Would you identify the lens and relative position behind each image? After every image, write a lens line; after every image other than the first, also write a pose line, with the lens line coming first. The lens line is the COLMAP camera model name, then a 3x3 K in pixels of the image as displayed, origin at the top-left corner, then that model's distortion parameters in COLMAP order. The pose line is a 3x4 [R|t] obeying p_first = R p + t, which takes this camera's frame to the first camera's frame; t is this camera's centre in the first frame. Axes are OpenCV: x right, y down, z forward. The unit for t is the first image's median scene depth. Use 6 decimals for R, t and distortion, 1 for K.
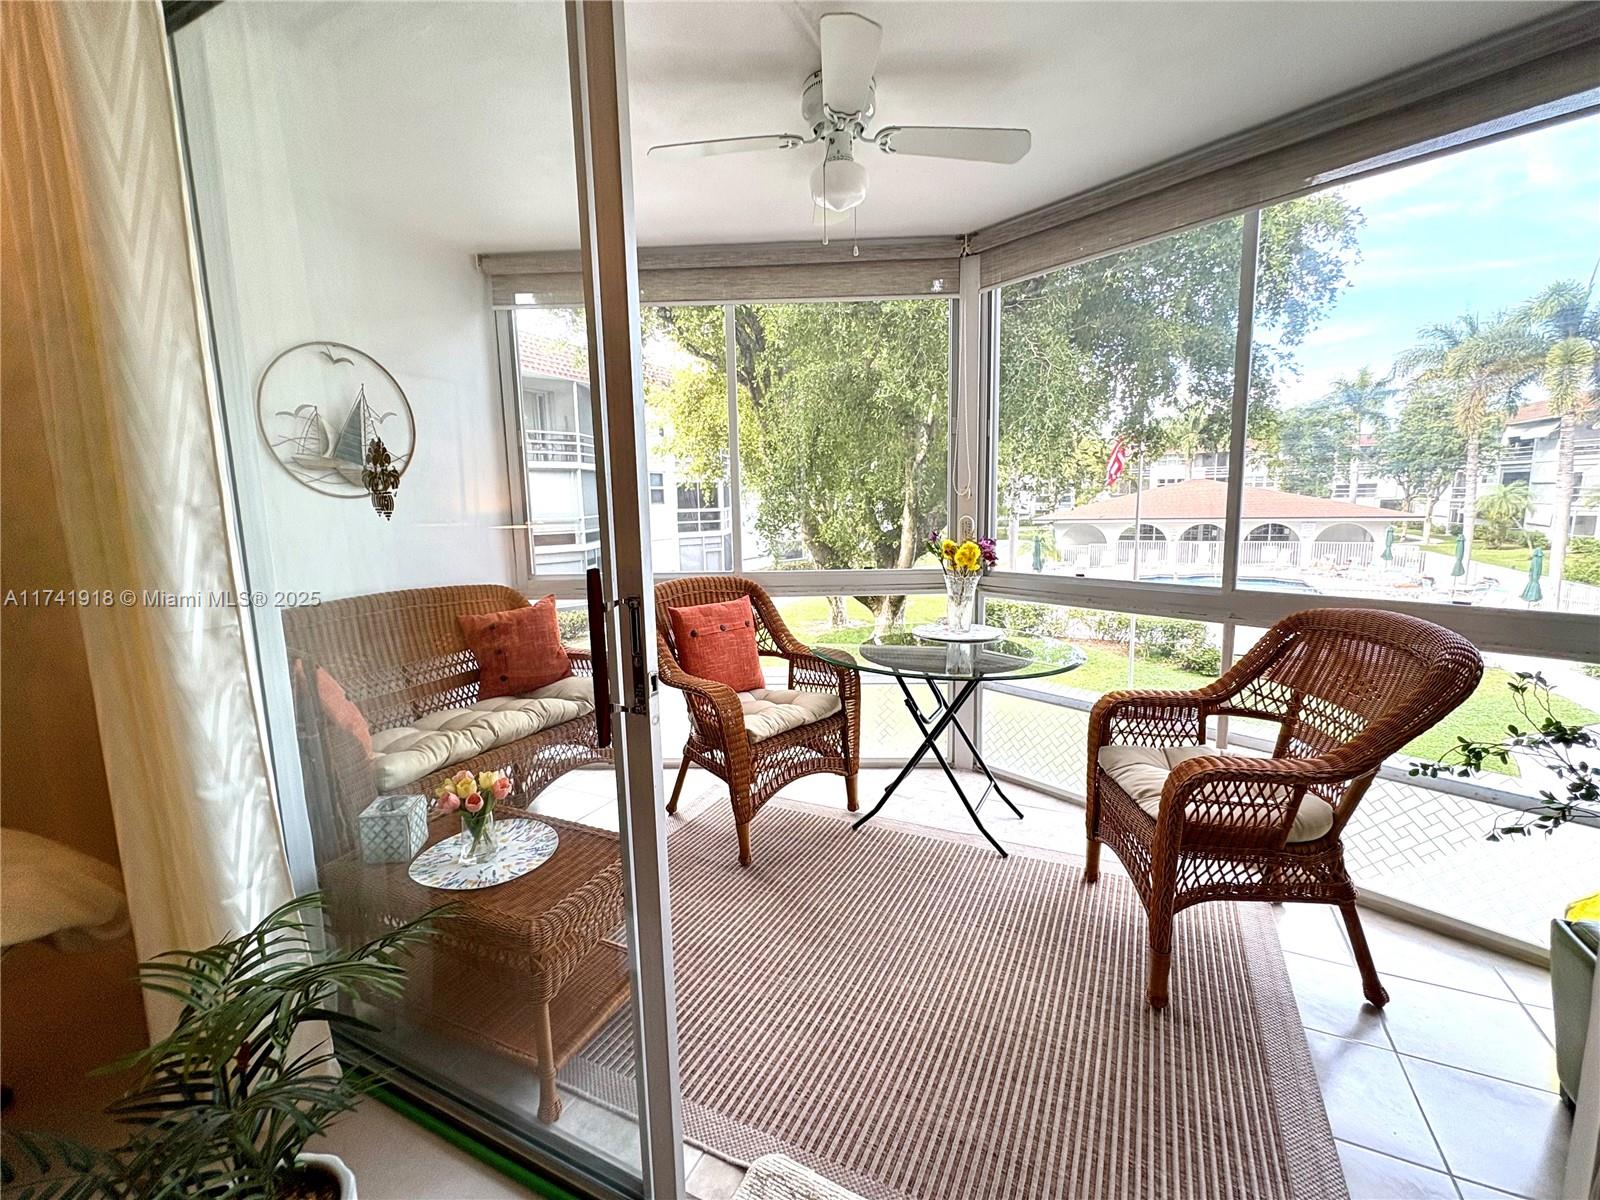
lens RADIAL K [[692.2, 0, 800.0], [0, 692.2, 600.0], [0, 0, 1]] dist [0.000438, 0.000346]
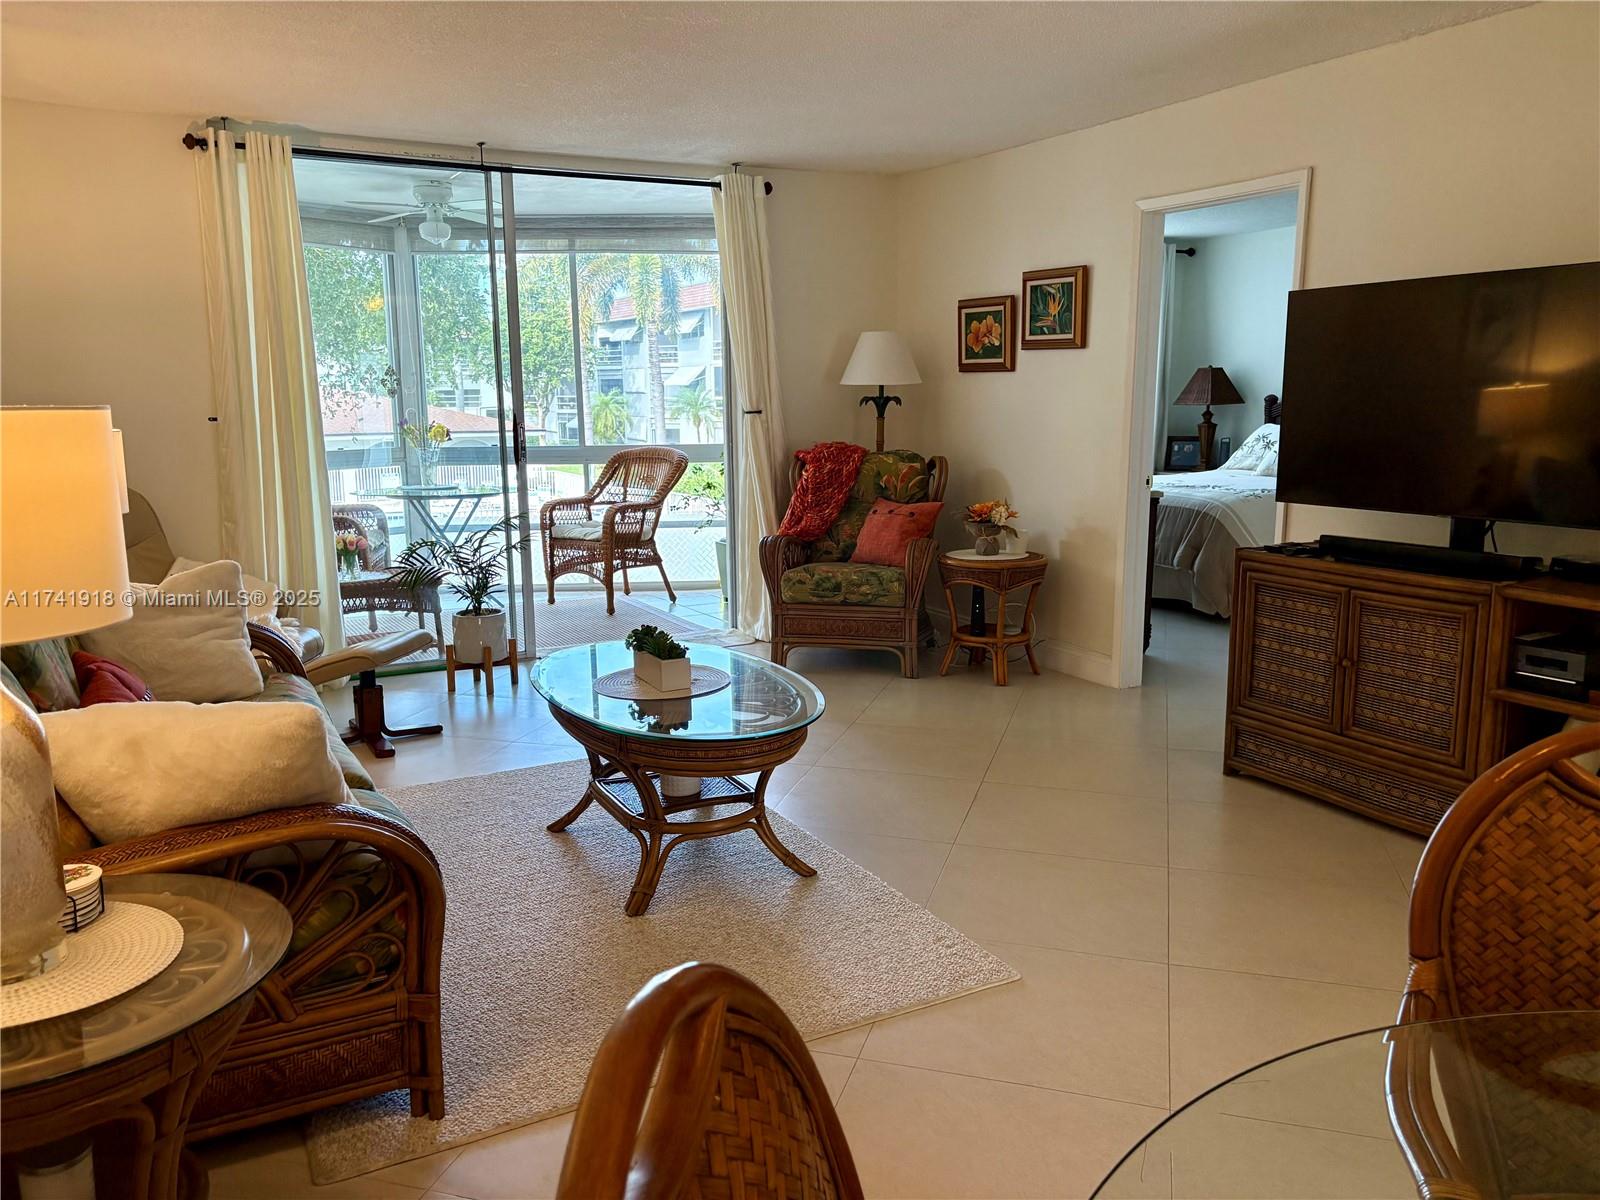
lens RADIAL K [[1231.2, 0, 791.6], [0, 1231.2, 616.5], [0, 0, 1]] dist [0.057726, -0.082184]
pose [[0.584843, -0.129479, 0.800746, -2.480161], [0.112750, 0.990571, 0.077823, 0.341638], [-0.803272, 0.044770, 0.593927, -1.978021]]
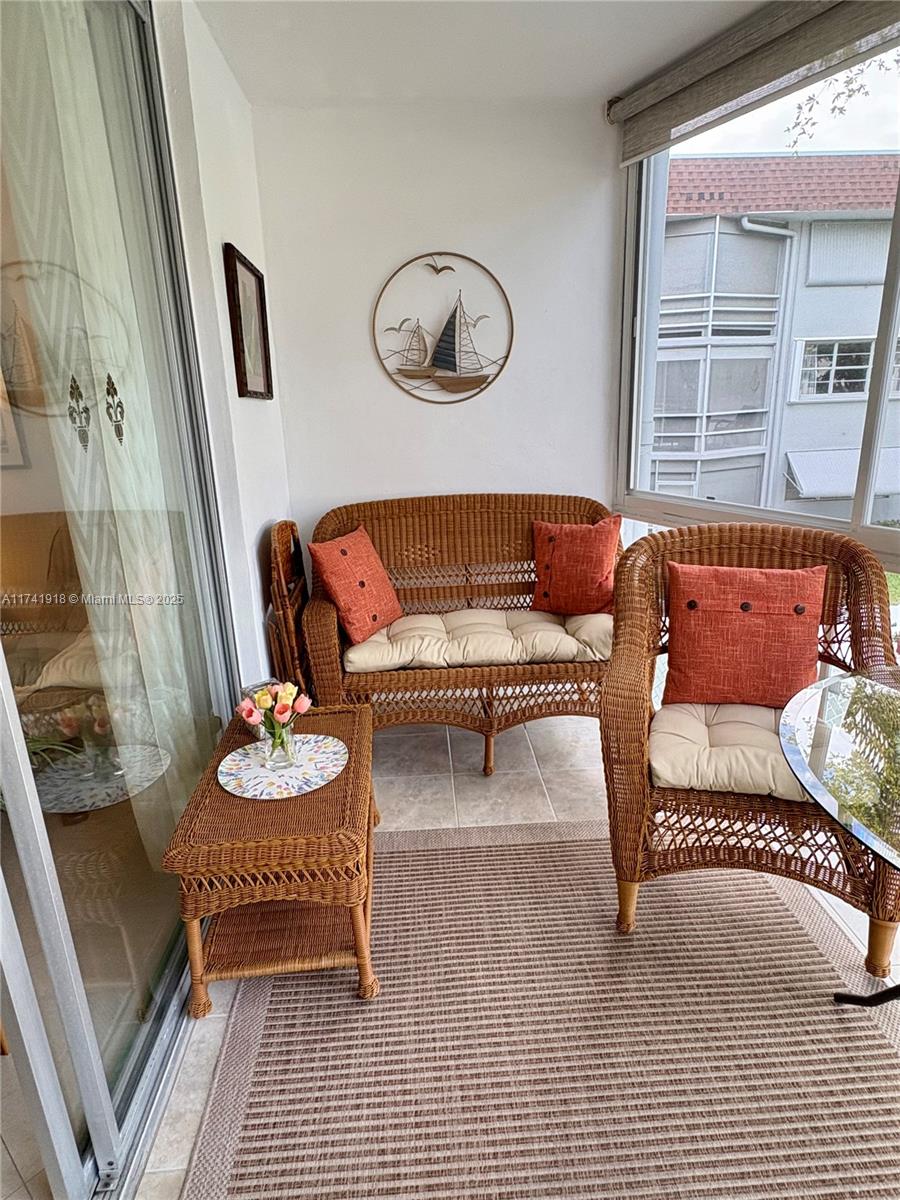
lens RADIAL K [[676.8, 0, 450.0], [0, 676.8, 600.0], [0, 0, 1]] dist [0.006423, -0.000234]
pose [[0.497424, 0.252342, -0.829995, 0.225583], [-0.104683, 0.967228, 0.231327, -0.068518], [0.861168, -0.028181, 0.507539, 0.327759]]
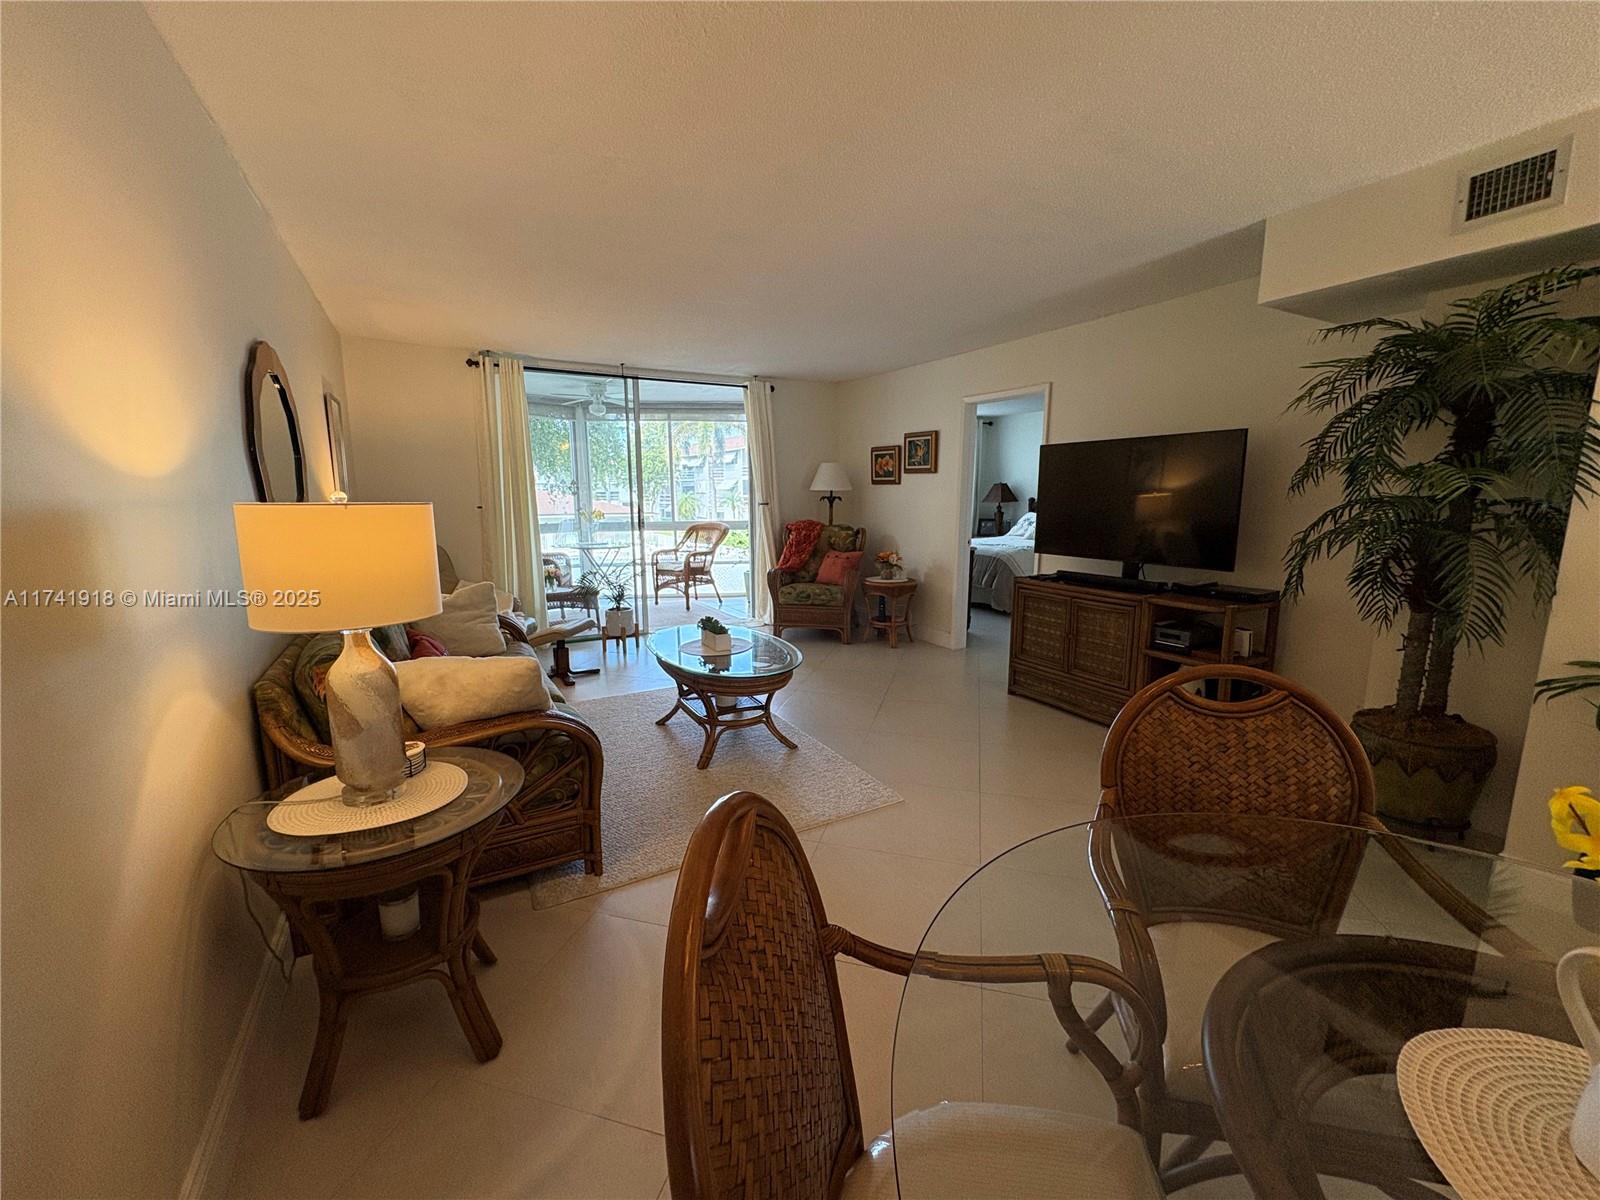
lens RADIAL K [[651.7, 0, 800.0], [0, 651.7, 600.0], [0, 0, 1]] dist [-0.007195, 0.000187]
pose [[0.564272, -0.114249, 0.817645, -2.494563], [0.108980, 0.992020, 0.063405, 0.338284], [-0.818364, 0.053329, 0.572220, -1.983770]]
